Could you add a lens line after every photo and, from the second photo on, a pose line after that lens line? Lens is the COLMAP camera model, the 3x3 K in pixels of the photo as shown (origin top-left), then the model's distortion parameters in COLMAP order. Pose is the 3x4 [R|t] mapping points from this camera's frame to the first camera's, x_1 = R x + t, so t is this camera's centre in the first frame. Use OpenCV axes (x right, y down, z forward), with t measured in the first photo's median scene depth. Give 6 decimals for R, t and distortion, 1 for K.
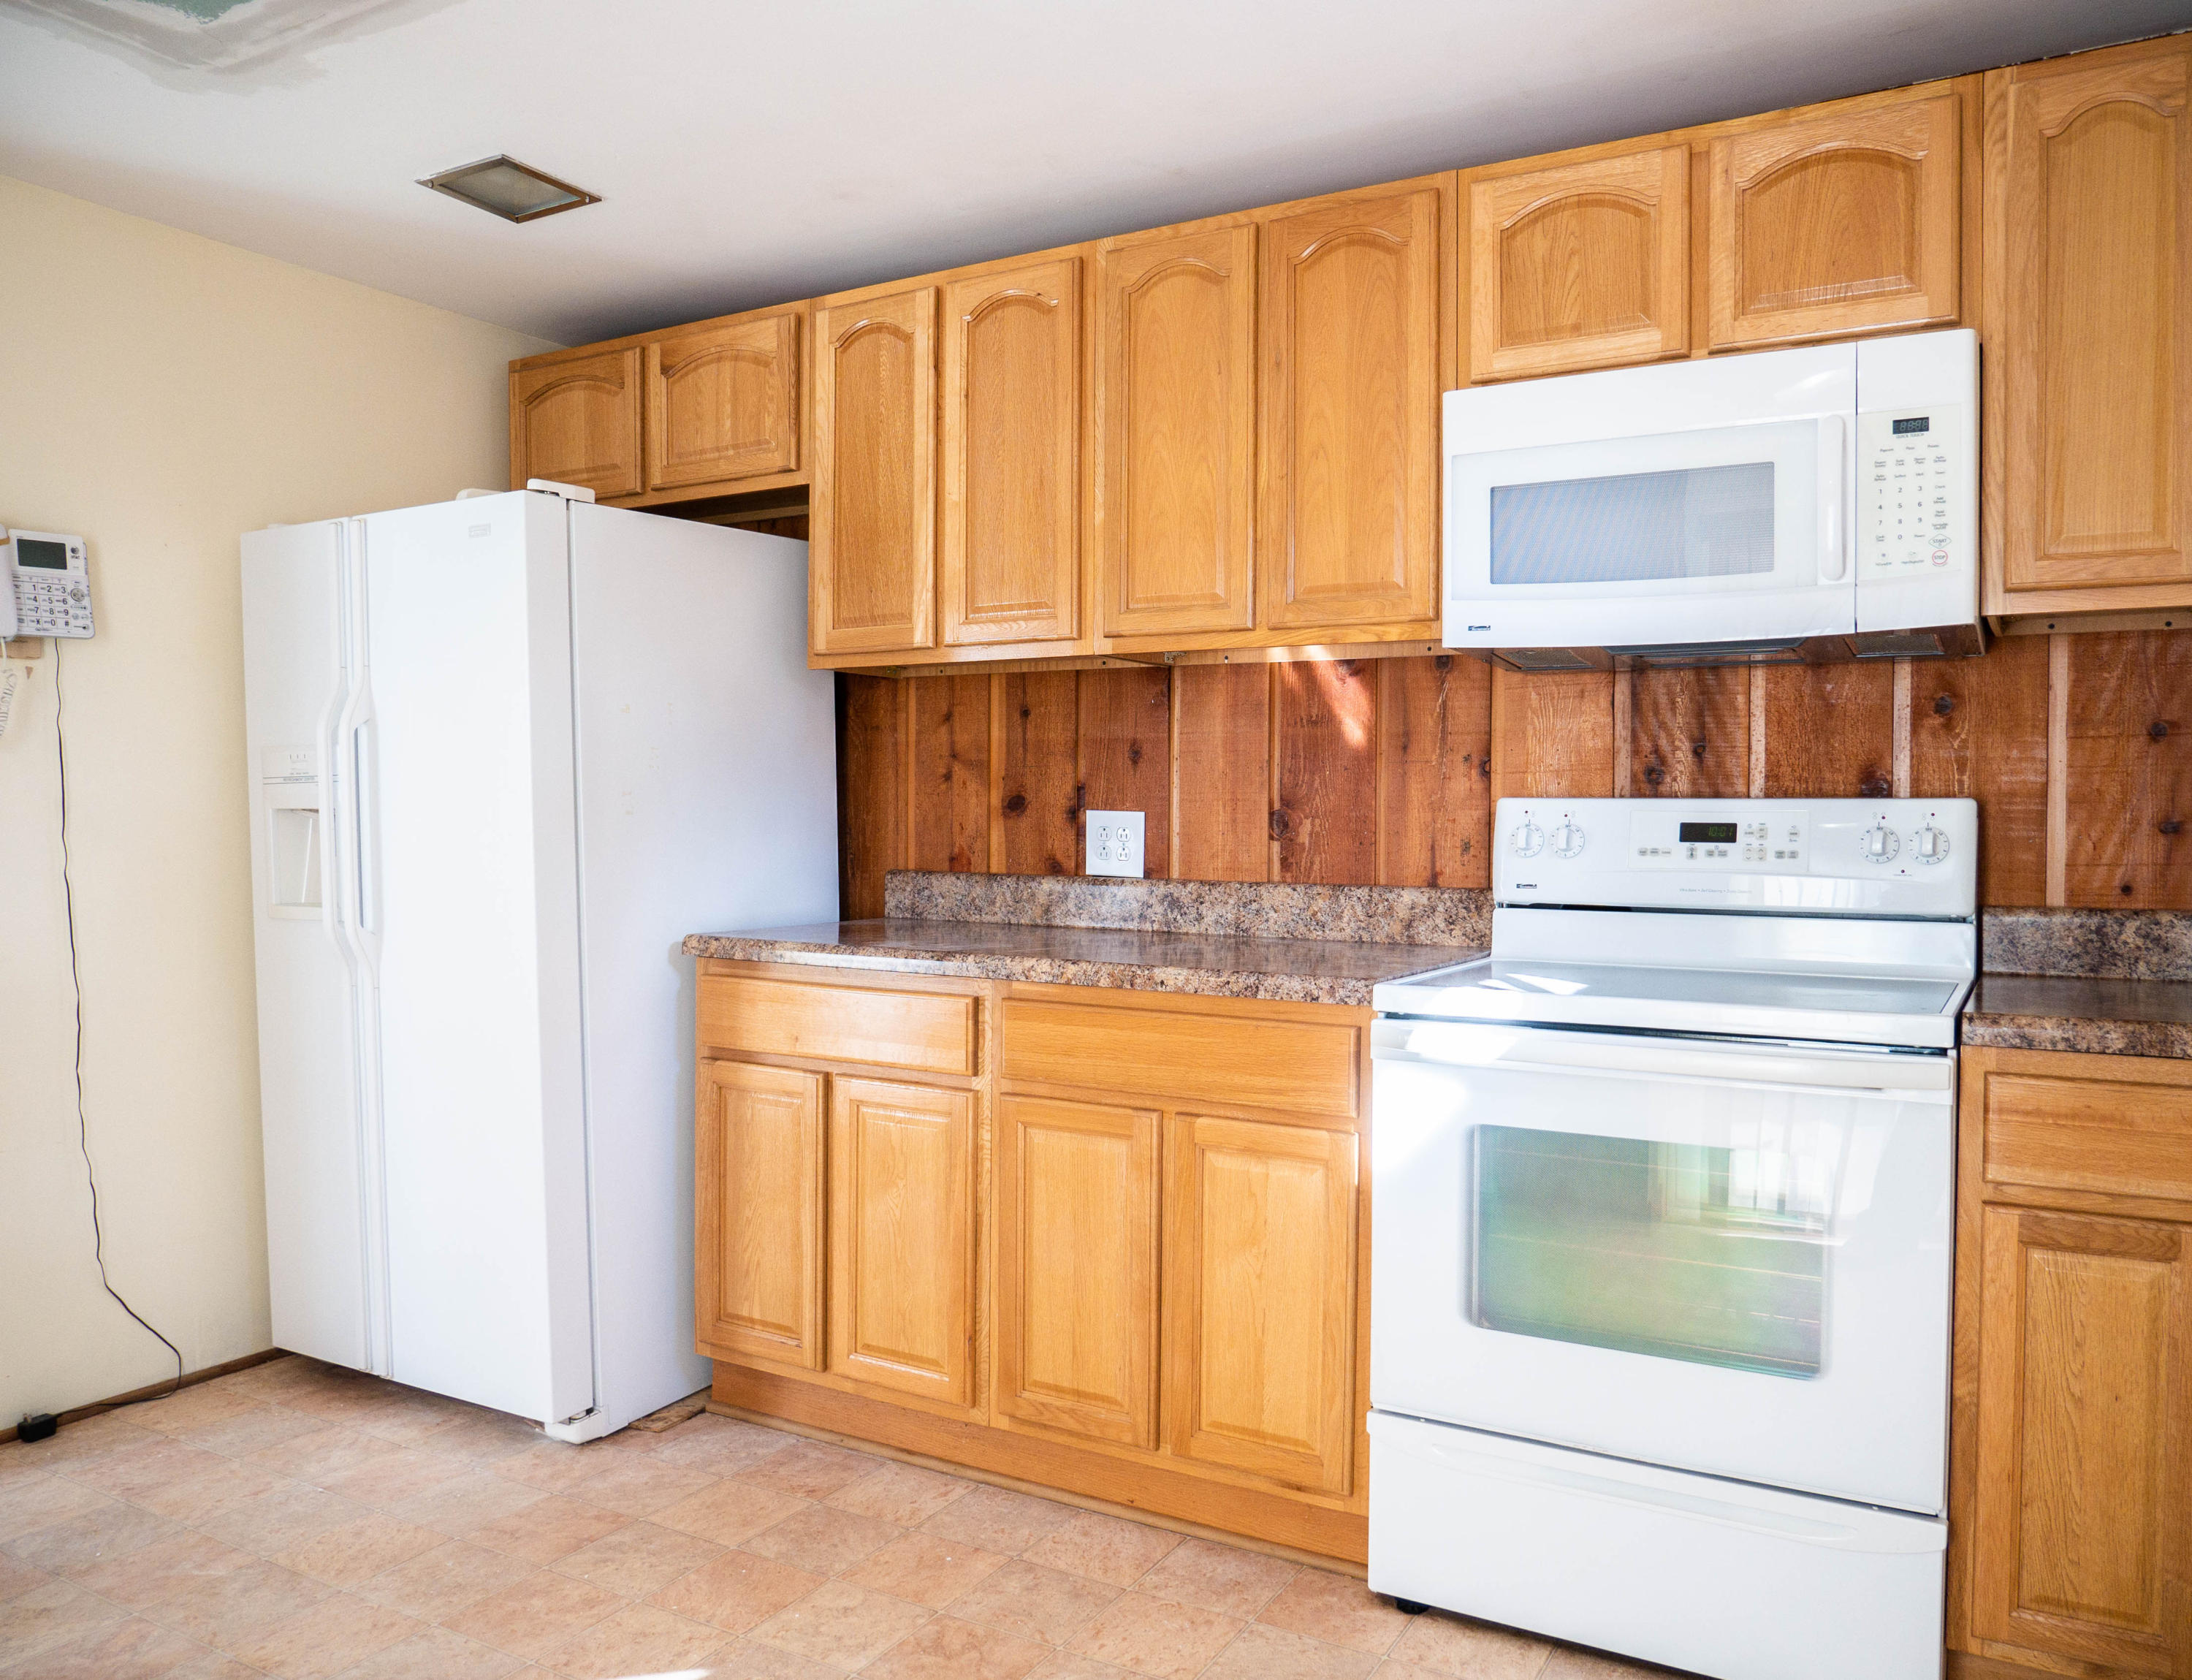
lens RADIAL K [[1607.7, 0, 1096.0], [0, 1607.7, 840.0], [0, 0, 1]] dist [-0.037311, -0.001620]
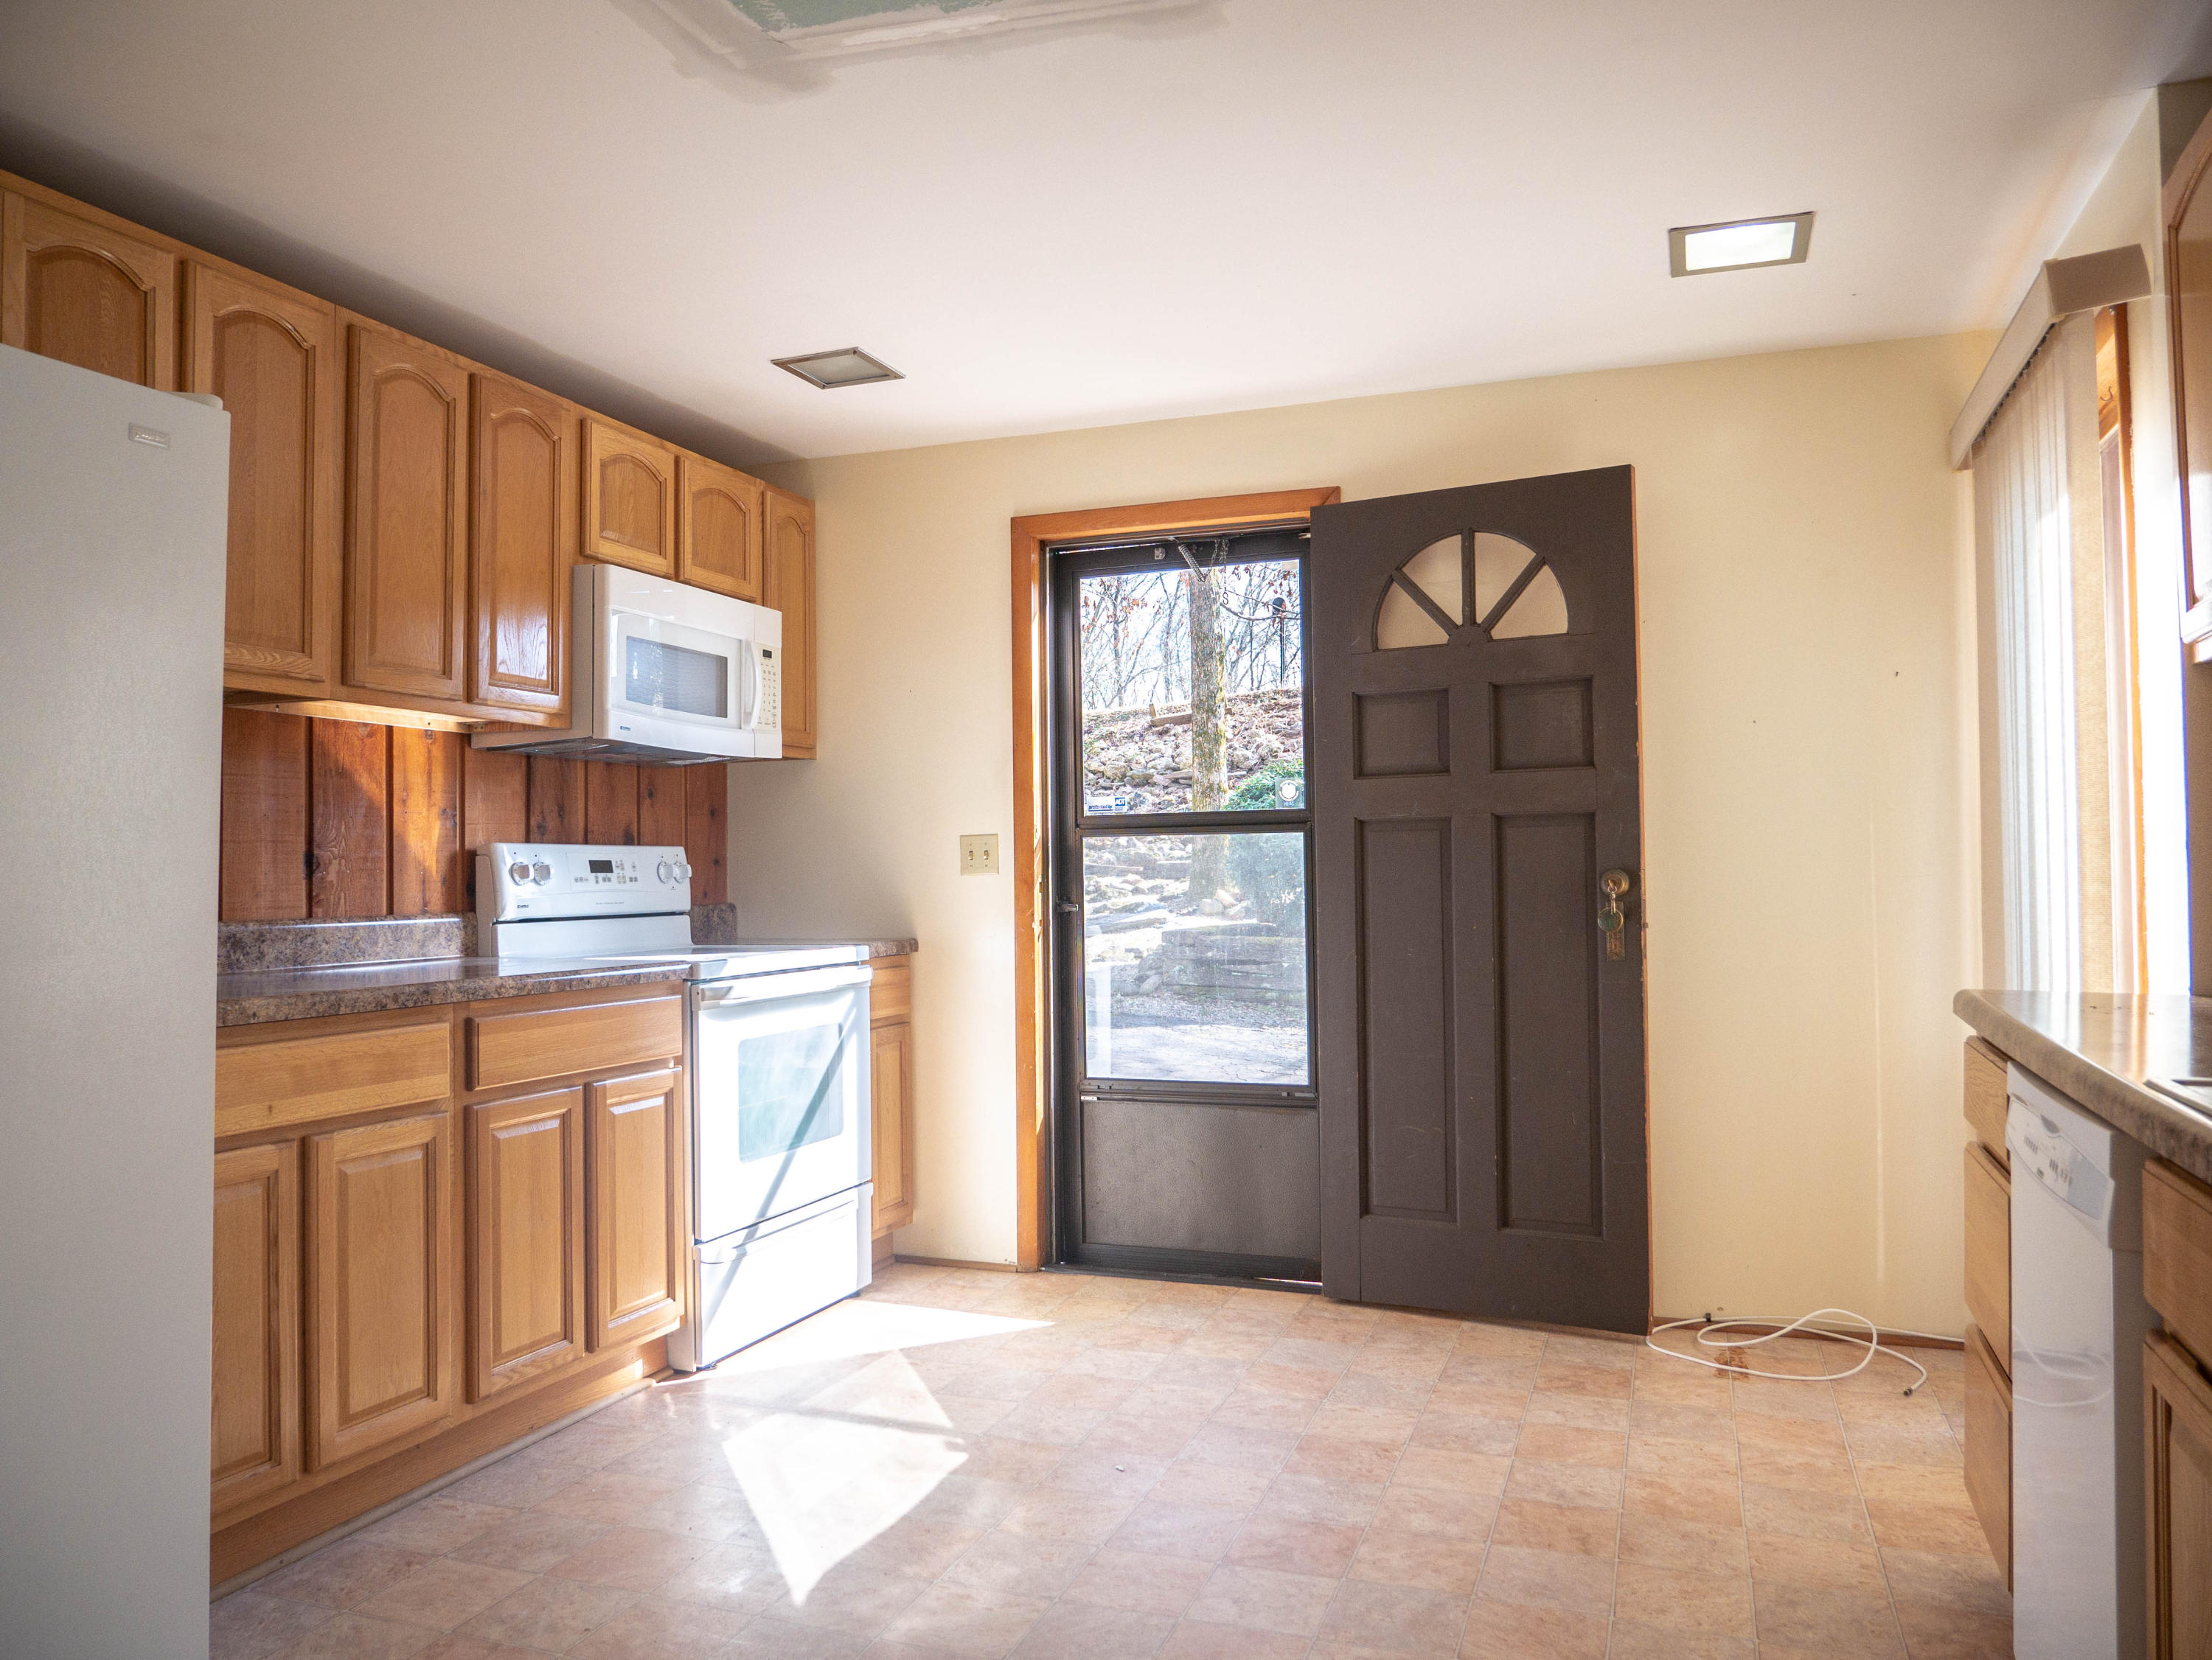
lens RADIAL K [[1581.9, 0, 1106.0], [0, 1581.9, 830.0], [0, 0, 1]] dist [-0.064860, 0.050684]
pose [[-0.169776, 0.024923, 0.985168, -1.160589], [0.030528, 0.999333, -0.020020, 0.005331], [-0.985010, 0.026676, -0.170423, 0.736493]]
